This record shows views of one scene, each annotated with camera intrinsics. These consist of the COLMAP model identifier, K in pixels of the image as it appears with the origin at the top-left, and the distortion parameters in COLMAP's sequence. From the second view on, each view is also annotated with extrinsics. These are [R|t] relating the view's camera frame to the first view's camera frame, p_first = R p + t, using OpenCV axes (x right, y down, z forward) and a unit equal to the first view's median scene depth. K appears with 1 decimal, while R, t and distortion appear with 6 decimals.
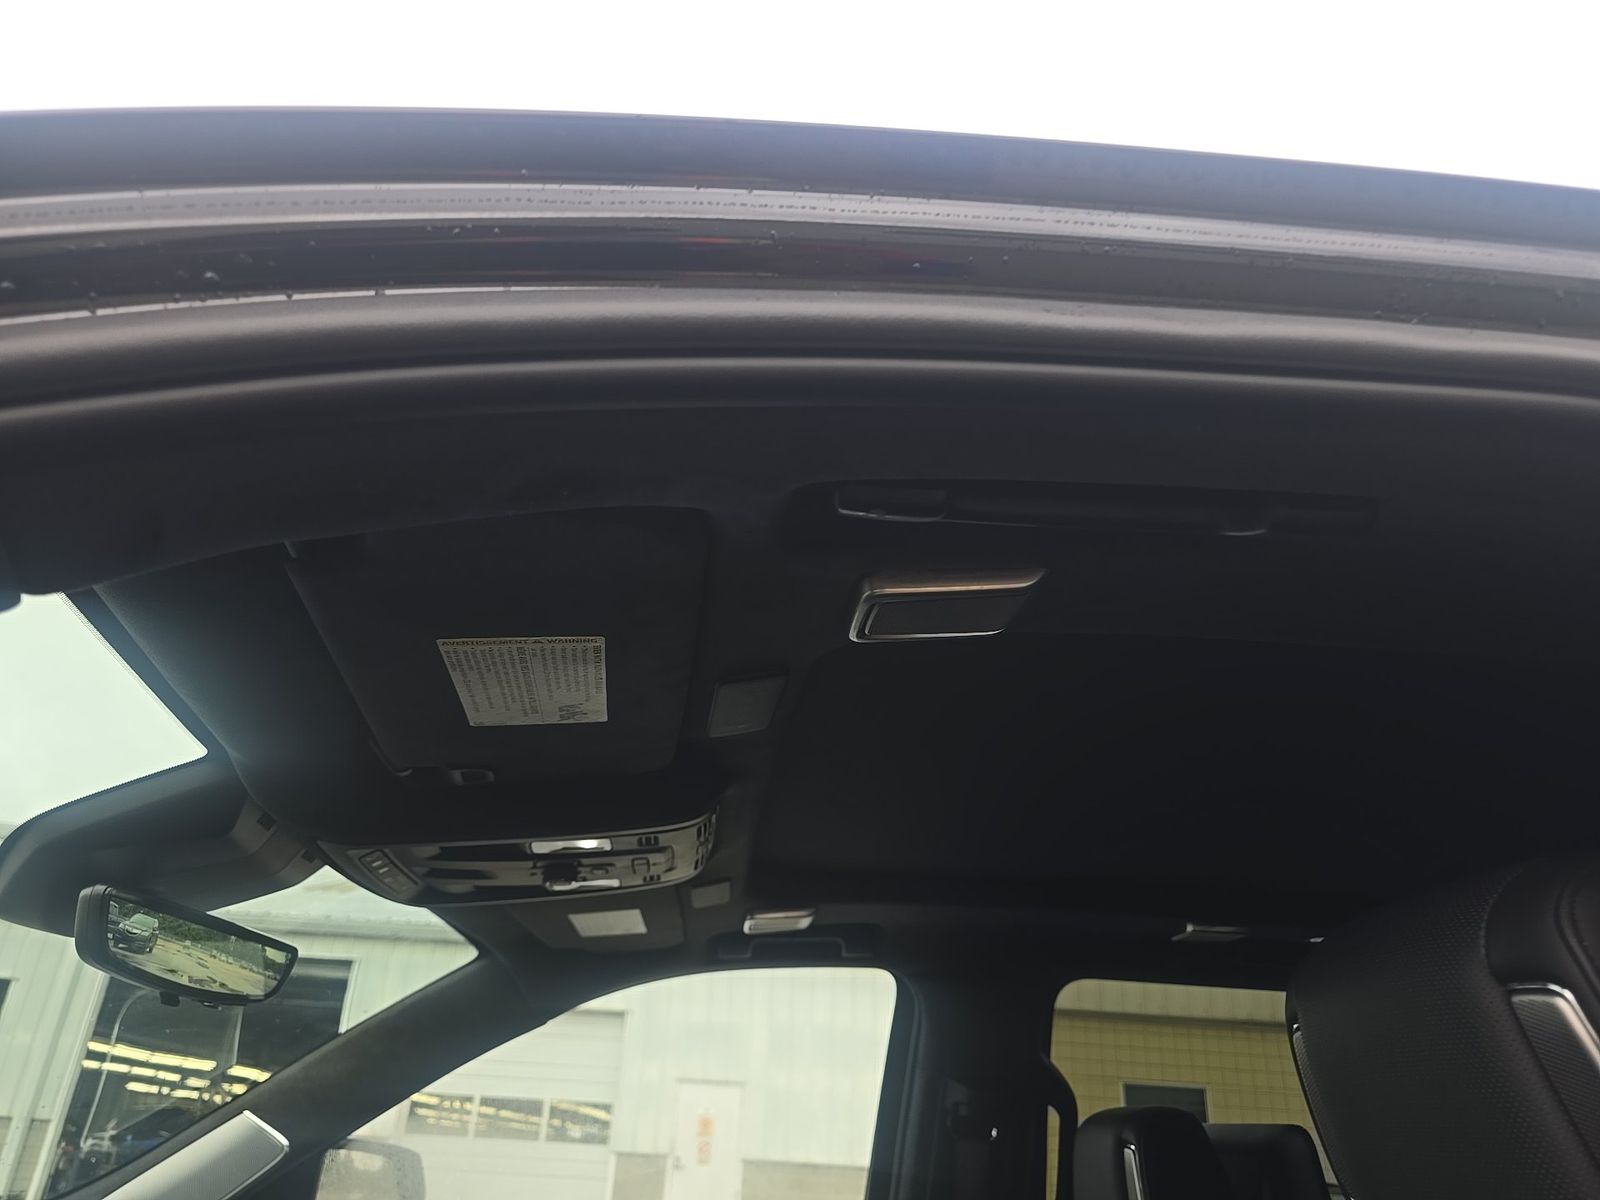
lens RADIAL K [[1065.2, 0, 782.5], [0, 1065.2, 602.5], [0, 0, 1]] dist [0.031999, -0.037905]
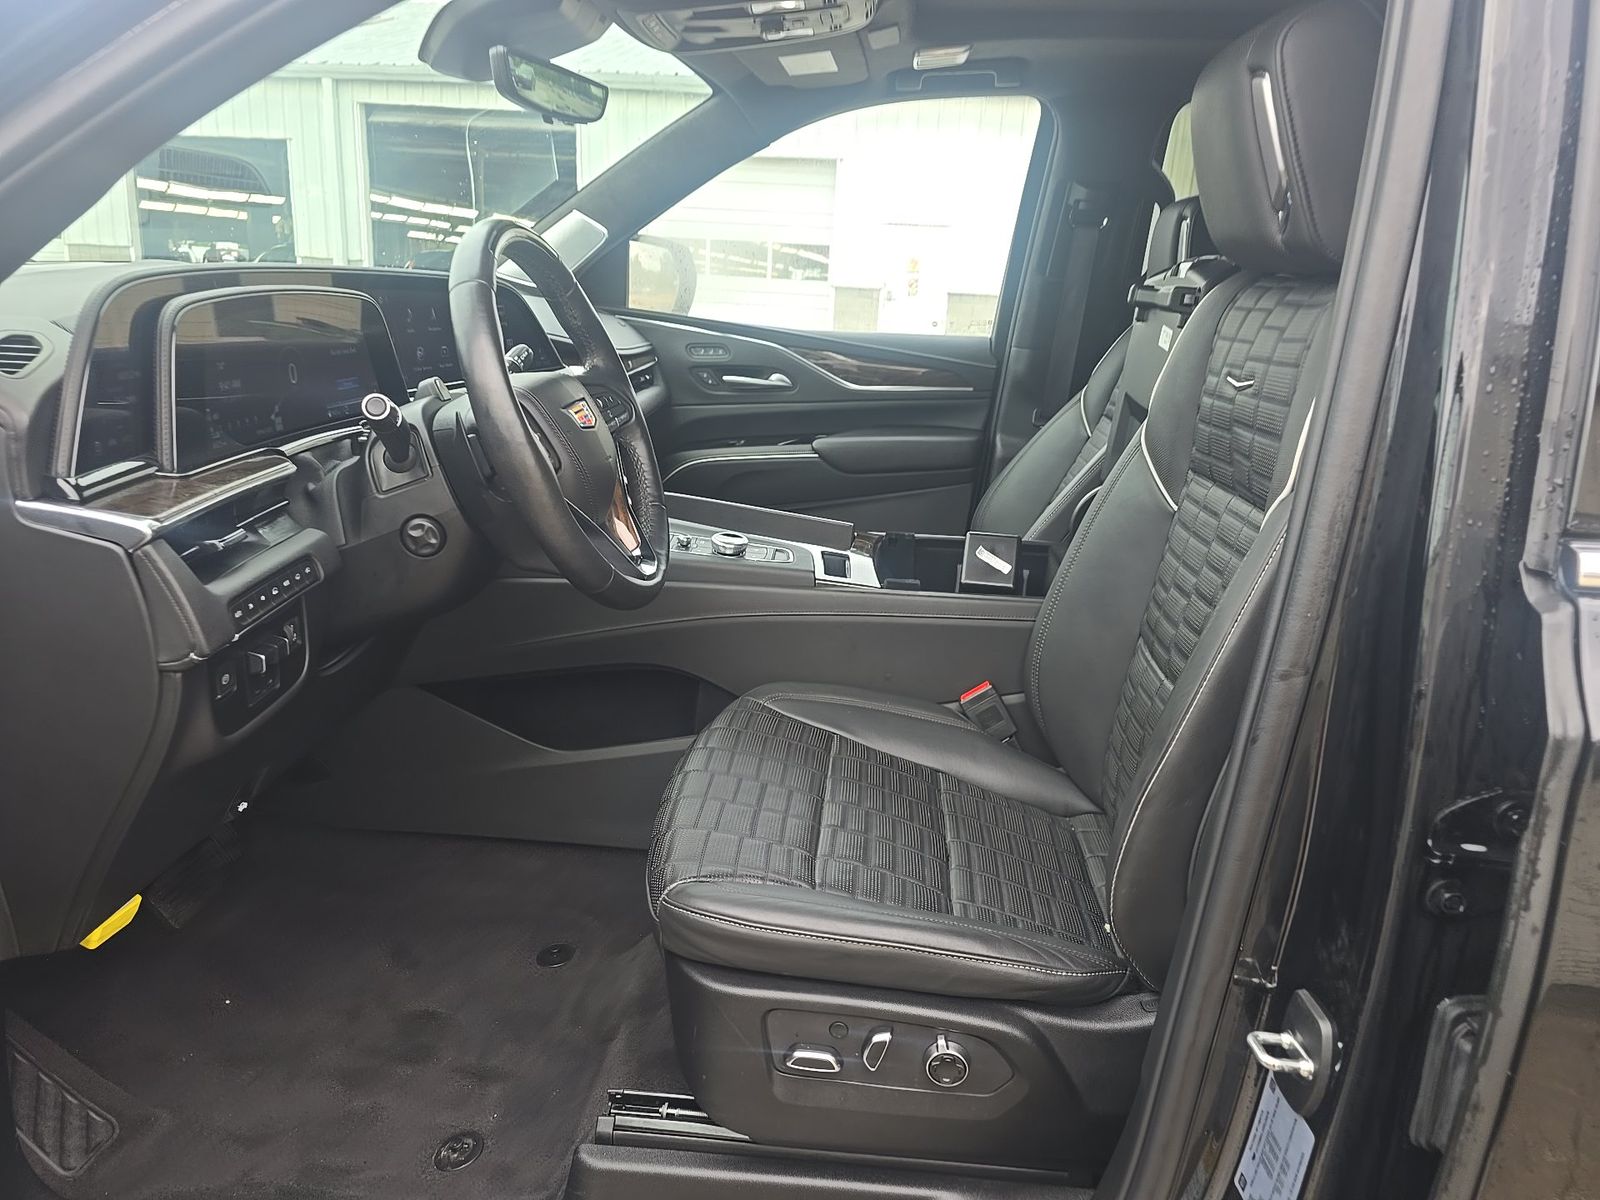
lens RADIAL K [[1065.2, 0, 782.5], [0, 1065.2, 602.5], [0, 0, 1]] dist [0.031999, -0.037905]
pose [[0.982911, 0.054332, -0.175881, 0.077922], [0.081092, 0.729950, 0.678673, -0.120516], [0.165258, -0.681338, 0.713070, -0.422491]]
